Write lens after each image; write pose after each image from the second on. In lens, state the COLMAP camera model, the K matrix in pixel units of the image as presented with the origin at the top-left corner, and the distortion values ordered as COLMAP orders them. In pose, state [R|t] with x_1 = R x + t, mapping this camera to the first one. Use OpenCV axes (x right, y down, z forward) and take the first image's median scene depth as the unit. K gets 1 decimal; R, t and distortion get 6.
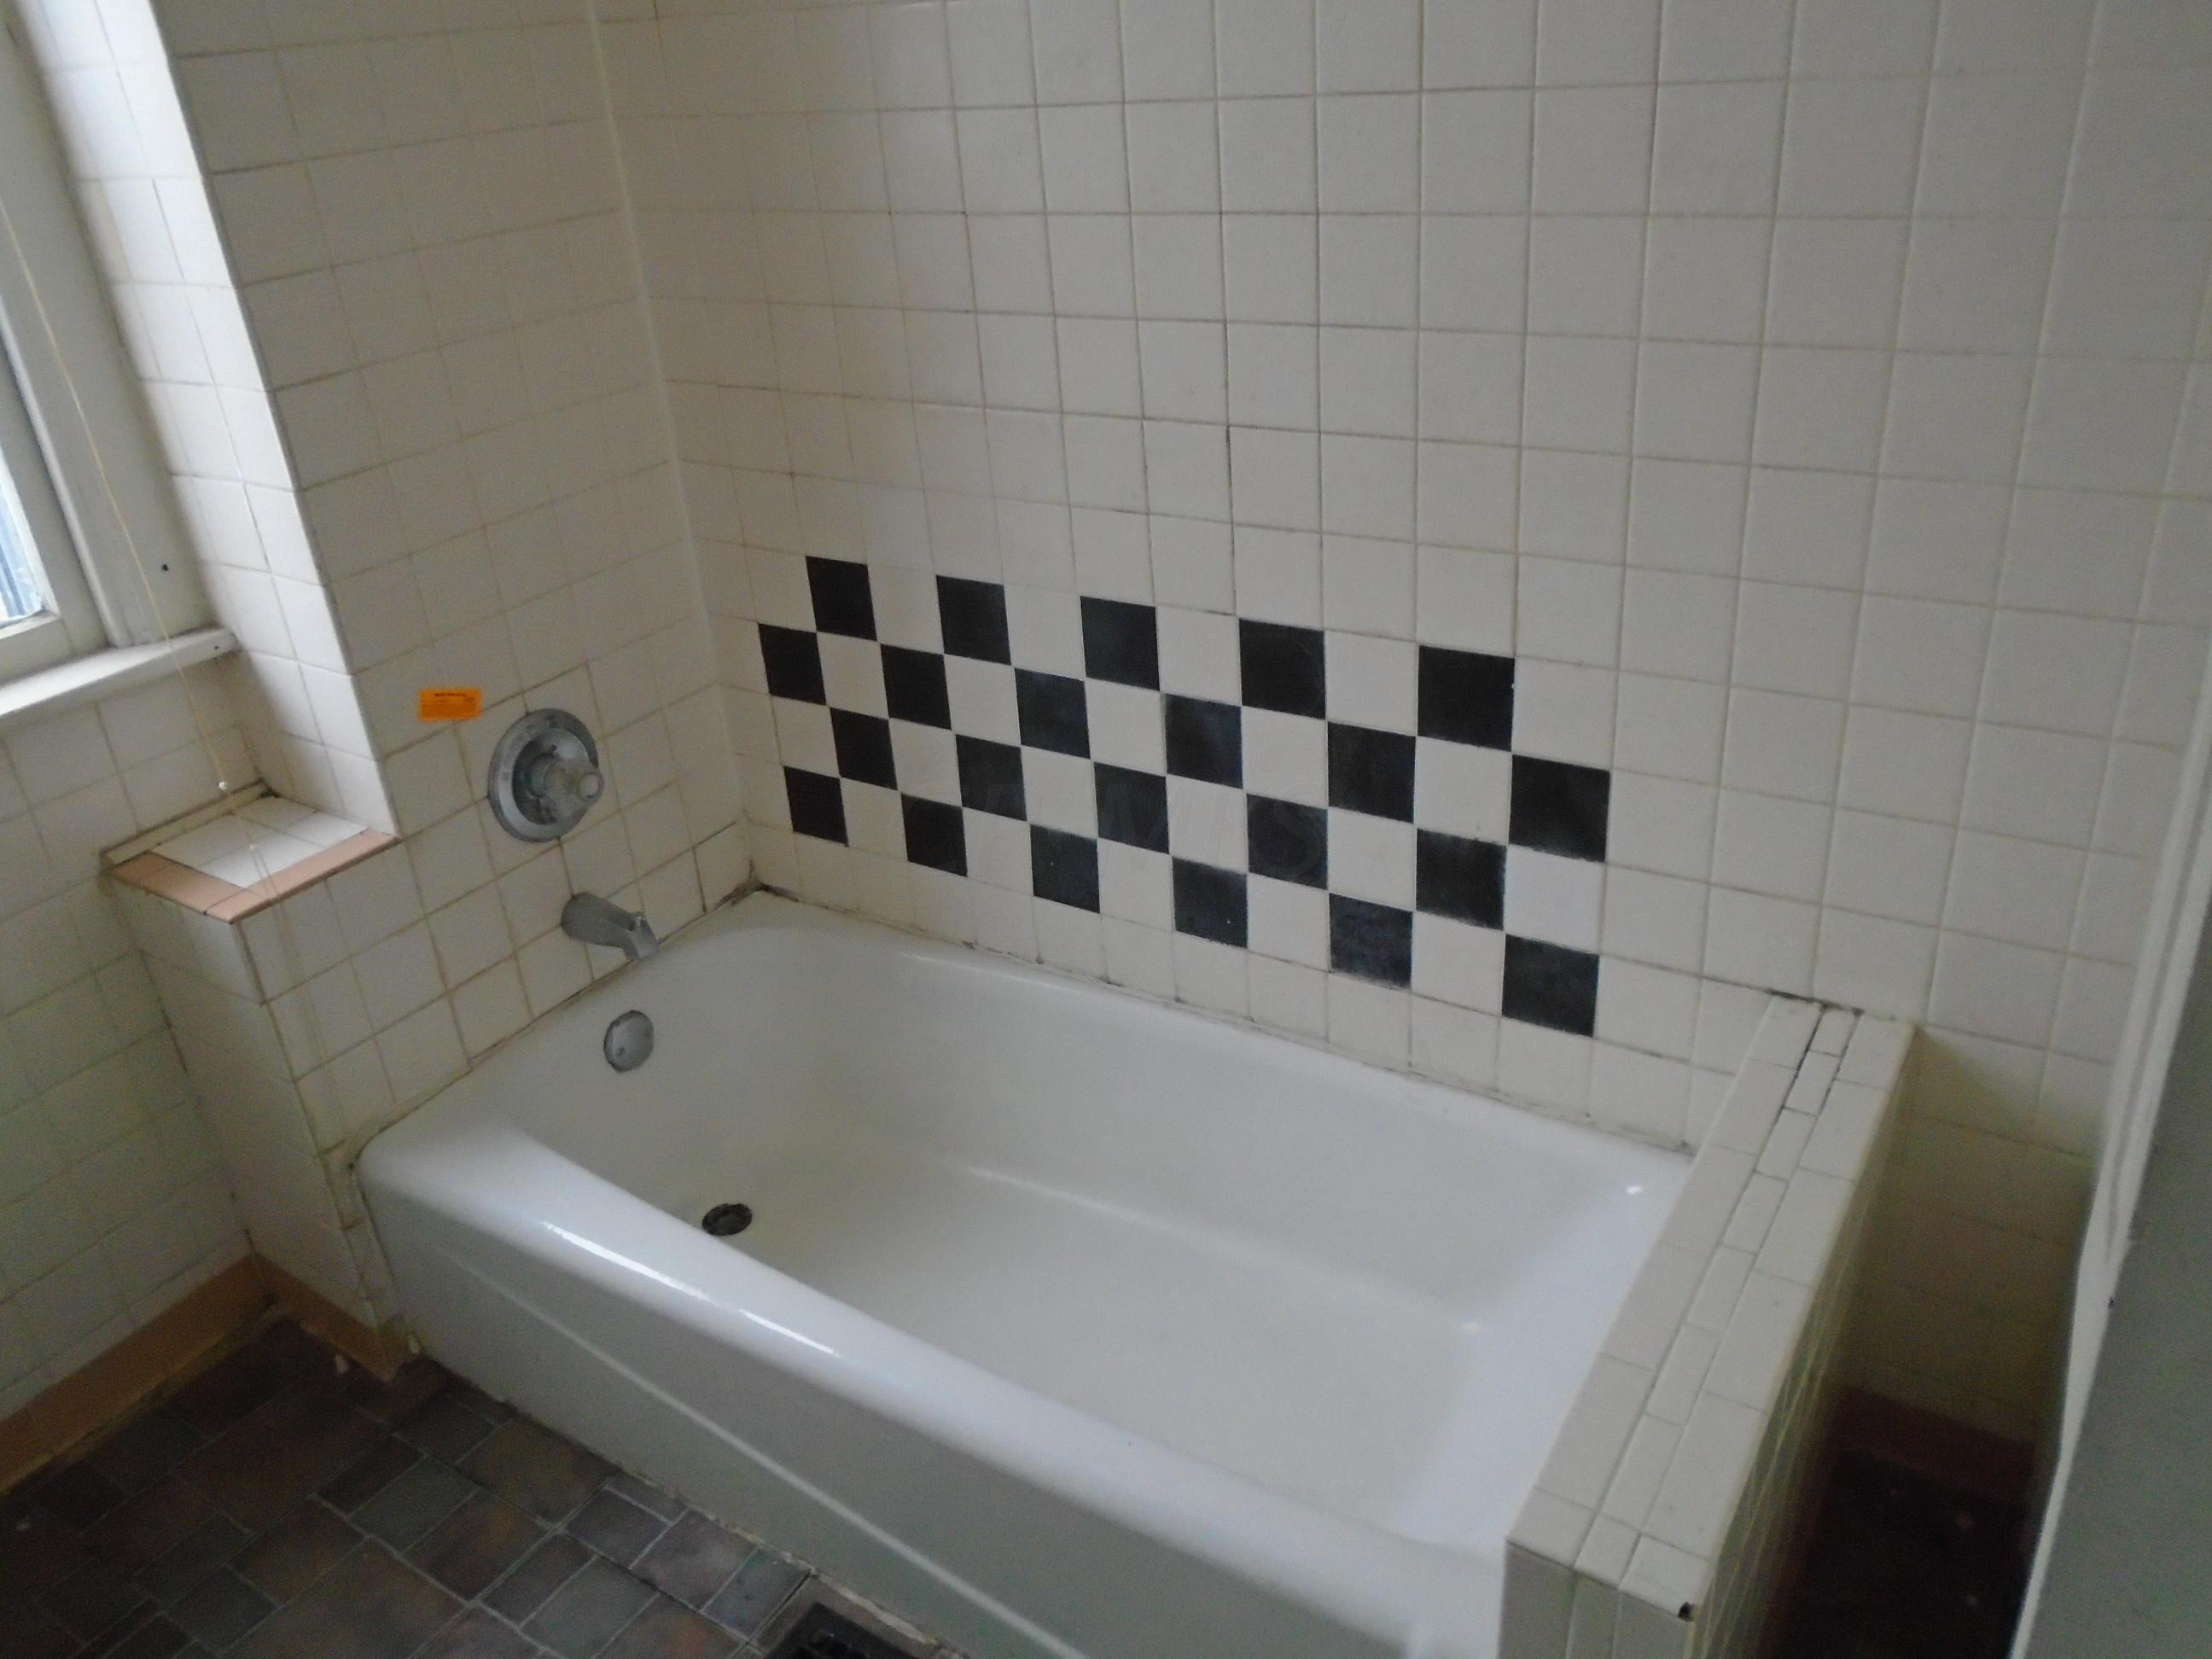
lens RADIAL K [[1732.9, 0, 1103.9], [0, 1732.9, 792.5], [0, 0, 1]] dist [-0.003800, 0.000690]
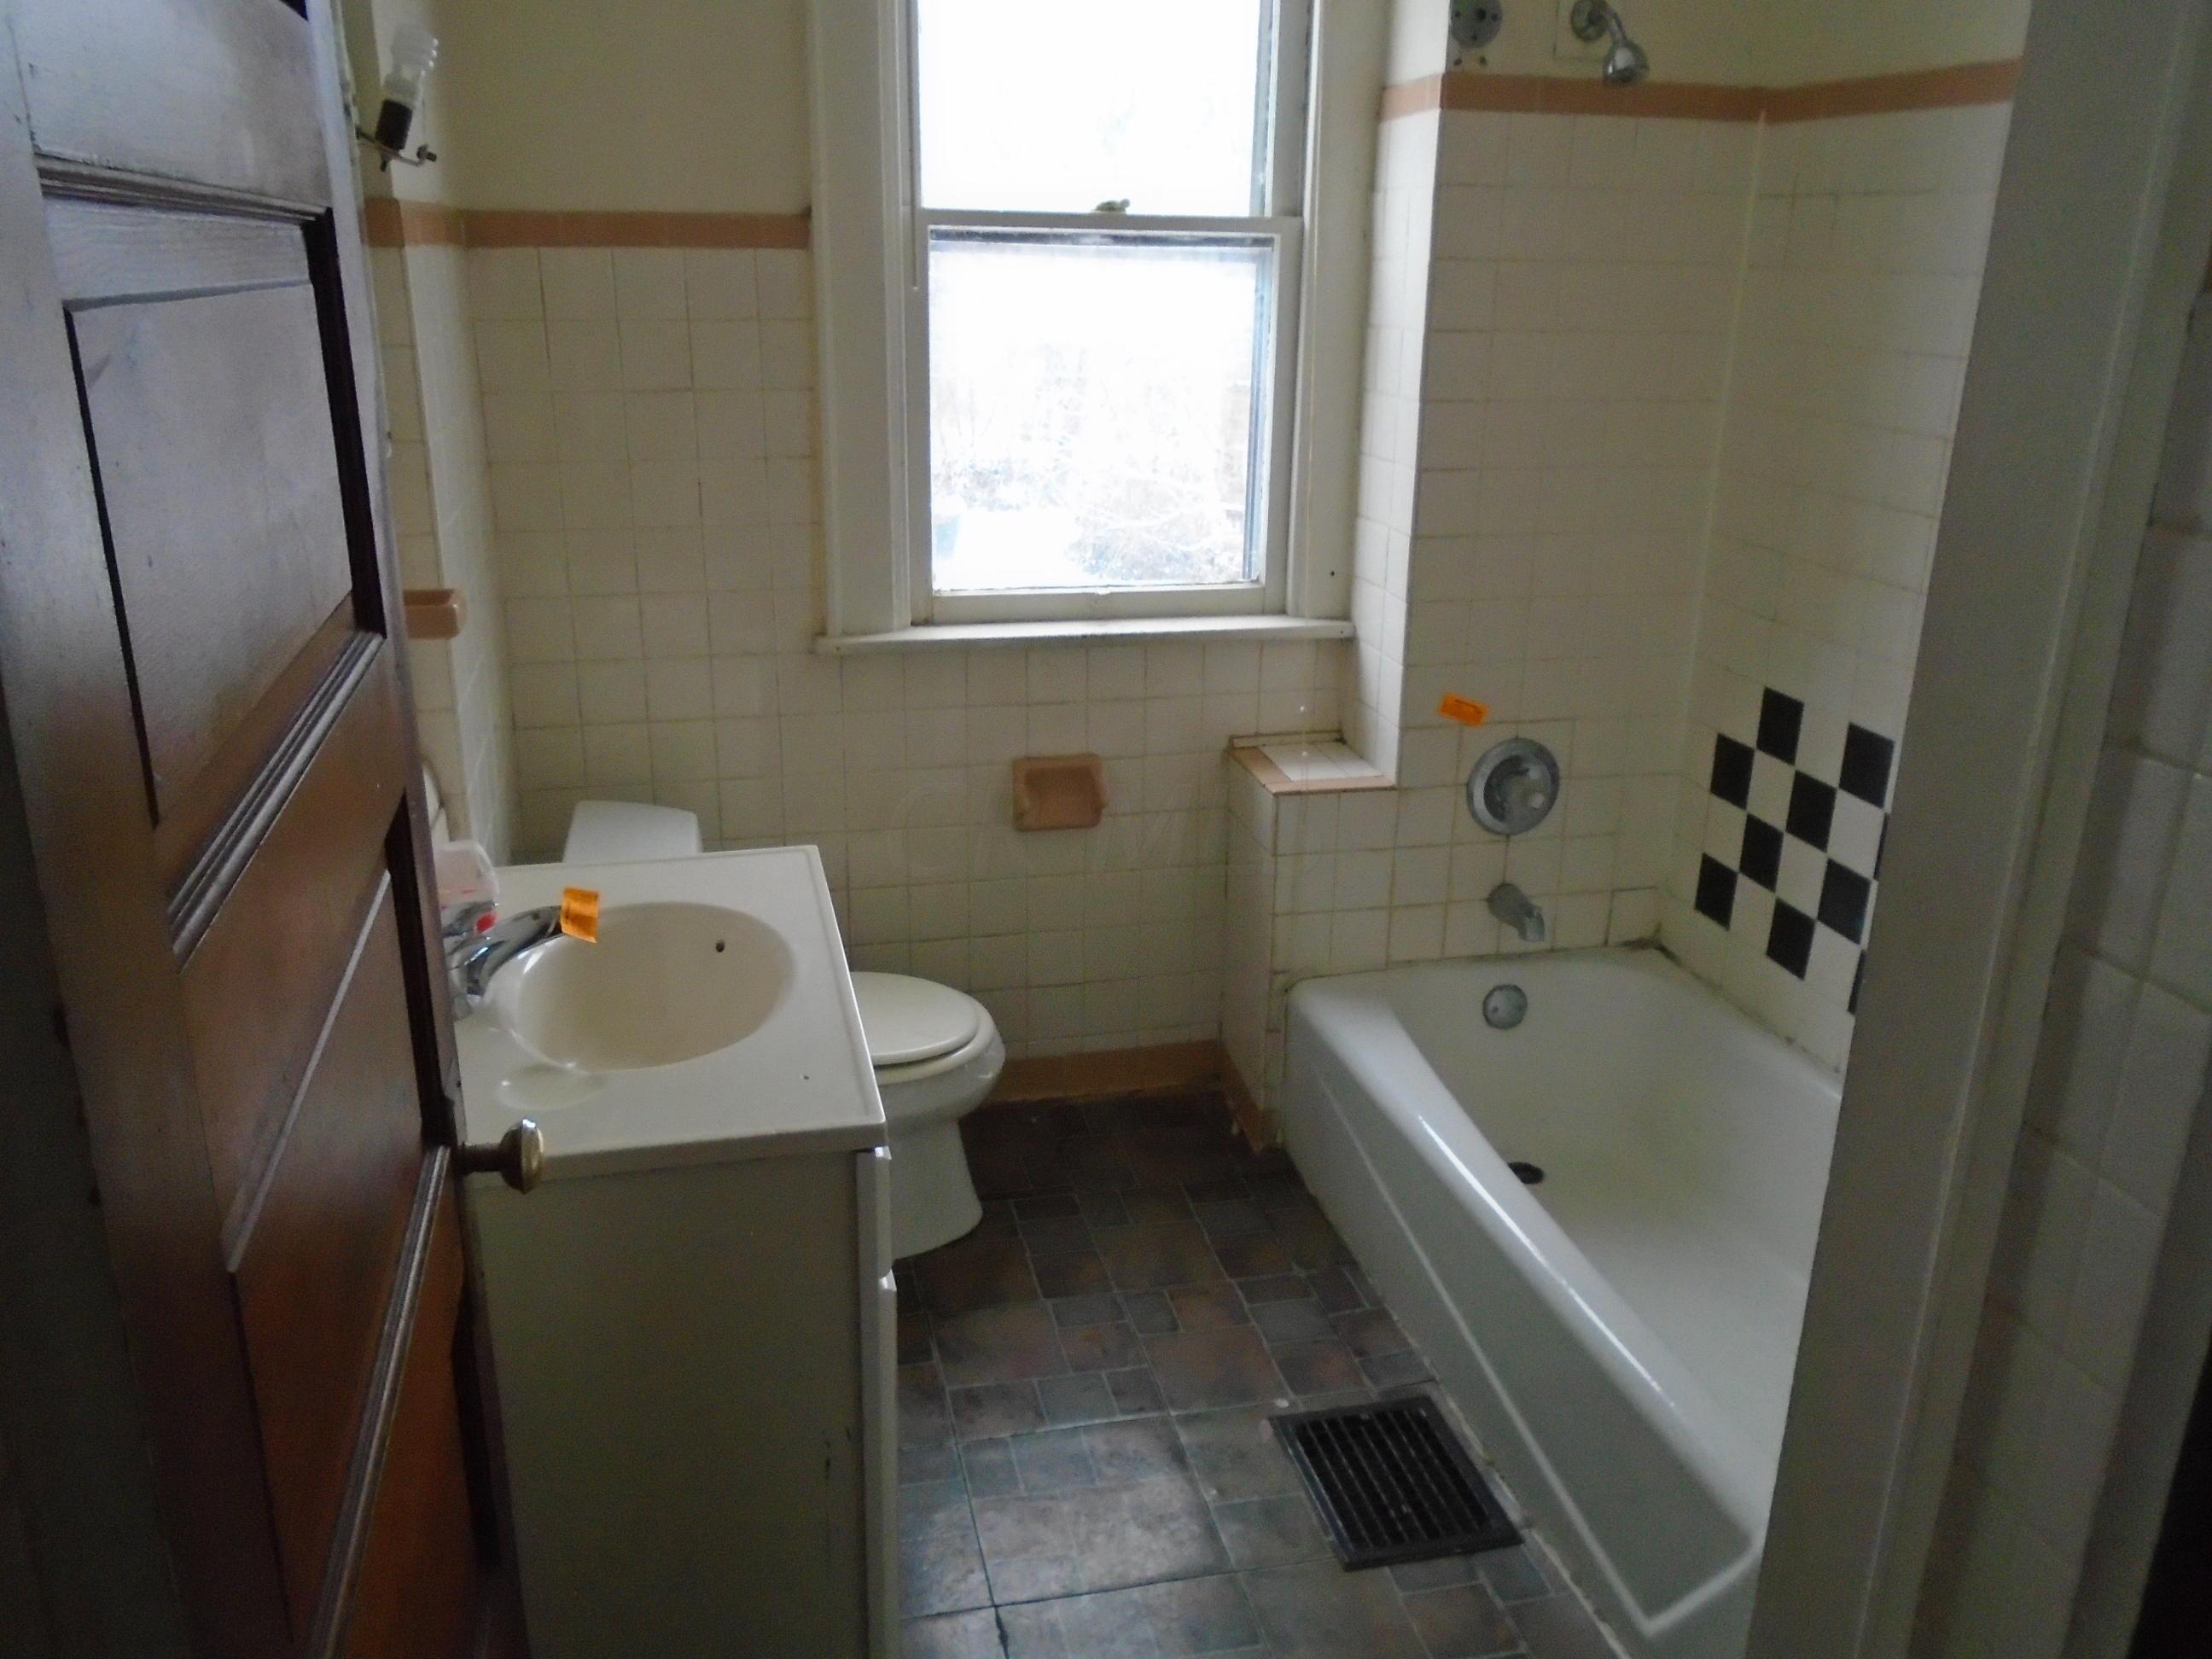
lens RADIAL K [[1732.9, 0, 1103.9], [0, 1732.9, 792.5], [0, 0, 1]] dist [-0.003800, 0.000690]
pose [[0.722887, 0.295107, -0.624777, 0.293194], [-0.364930, 0.930871, 0.017451, 0.088119], [0.586737, 0.215385, 0.780608, -0.238502]]
